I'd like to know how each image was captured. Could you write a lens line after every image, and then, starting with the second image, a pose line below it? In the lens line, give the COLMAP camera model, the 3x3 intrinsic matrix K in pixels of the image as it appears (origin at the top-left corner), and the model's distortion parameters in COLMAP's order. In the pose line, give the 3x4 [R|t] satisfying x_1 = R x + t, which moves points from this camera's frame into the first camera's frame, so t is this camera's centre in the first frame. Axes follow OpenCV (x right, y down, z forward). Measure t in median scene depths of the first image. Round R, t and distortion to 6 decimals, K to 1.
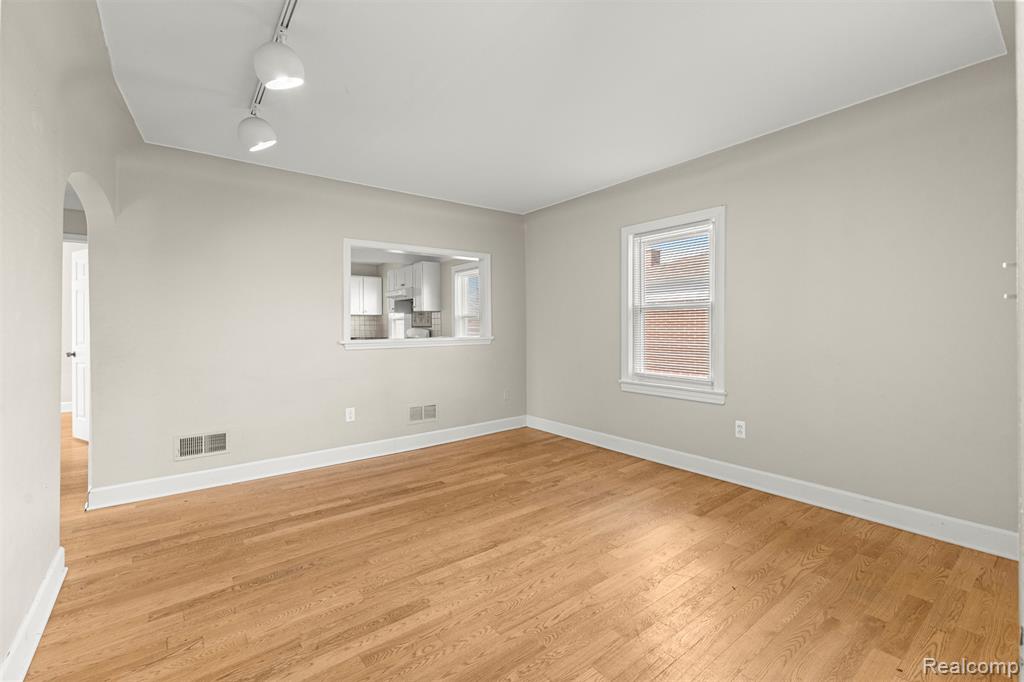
lens RADIAL K [[444.0, 0, 511.9], [0, 444.0, 325.3], [0, 0, 1]] dist [0.002426, 0.000279]
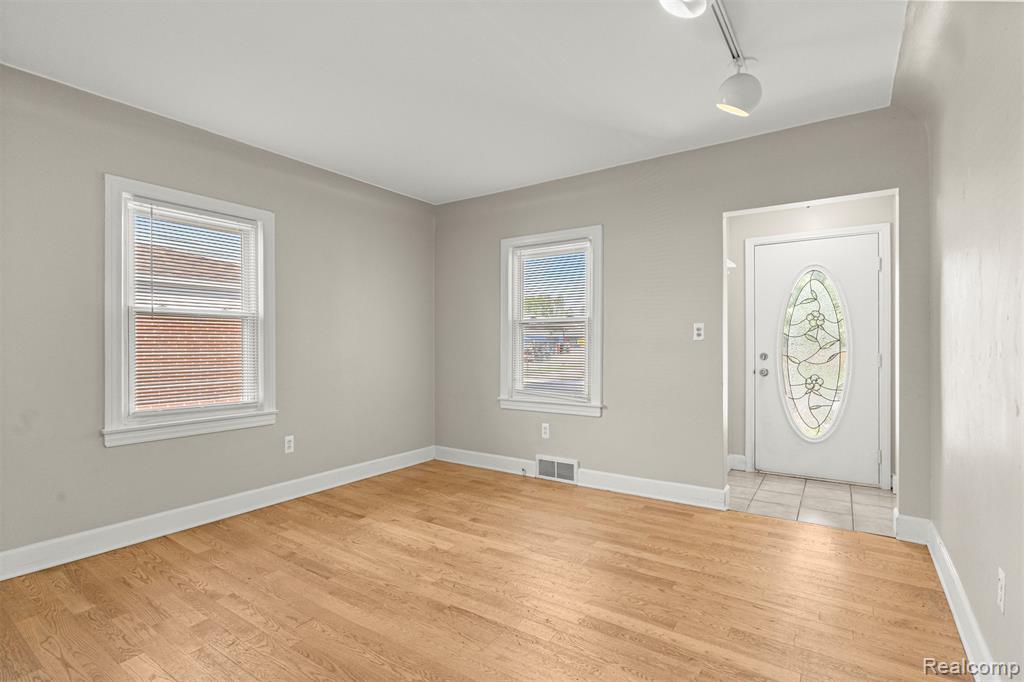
lens RADIAL K [[478.9, 0, 513.9], [0, 478.9, 345.1], [0, 0, 1]] dist [-0.001244, -0.004962]
pose [[-0.307955, 0.004364, 0.951391, -0.671298], [-0.001361, 0.999986, -0.005027, 0.016346], [-0.951400, -0.002843, -0.307945, 0.860373]]
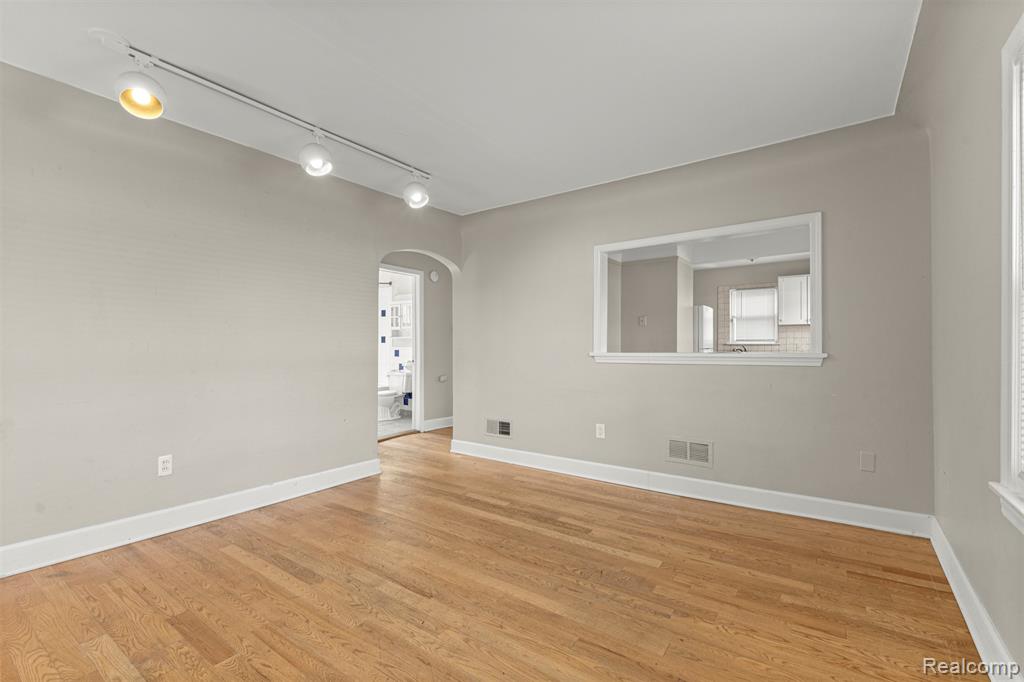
lens RADIAL K [[442.7, 0, 511.2], [0, 442.7, 342.8], [0, 0, 1]] dist [0.003411, 0.000351]
pose [[0.288580, 0.001983, -0.957454, 0.598592], [0.005356, 0.999979, 0.003685, 0.010551], [0.957441, -0.006192, 0.288564, 0.672829]]
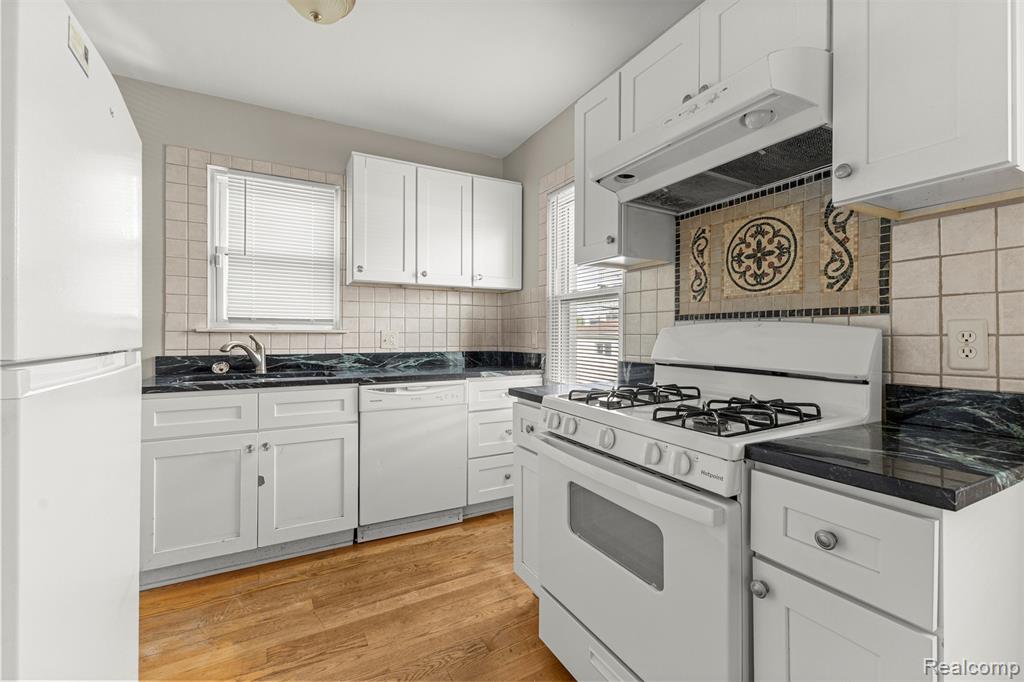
lens RADIAL K [[438.3, 0, 519.1], [0, 438.3, 336.4], [0, 0, 1]] dist [0.000205, -0.000037]
pose [[0.988506, 0.009343, -0.150896, -0.658235], [-0.008533, 0.999945, 0.006019, 0.033885], [0.150944, -0.004663, 0.988531, 1.782821]]
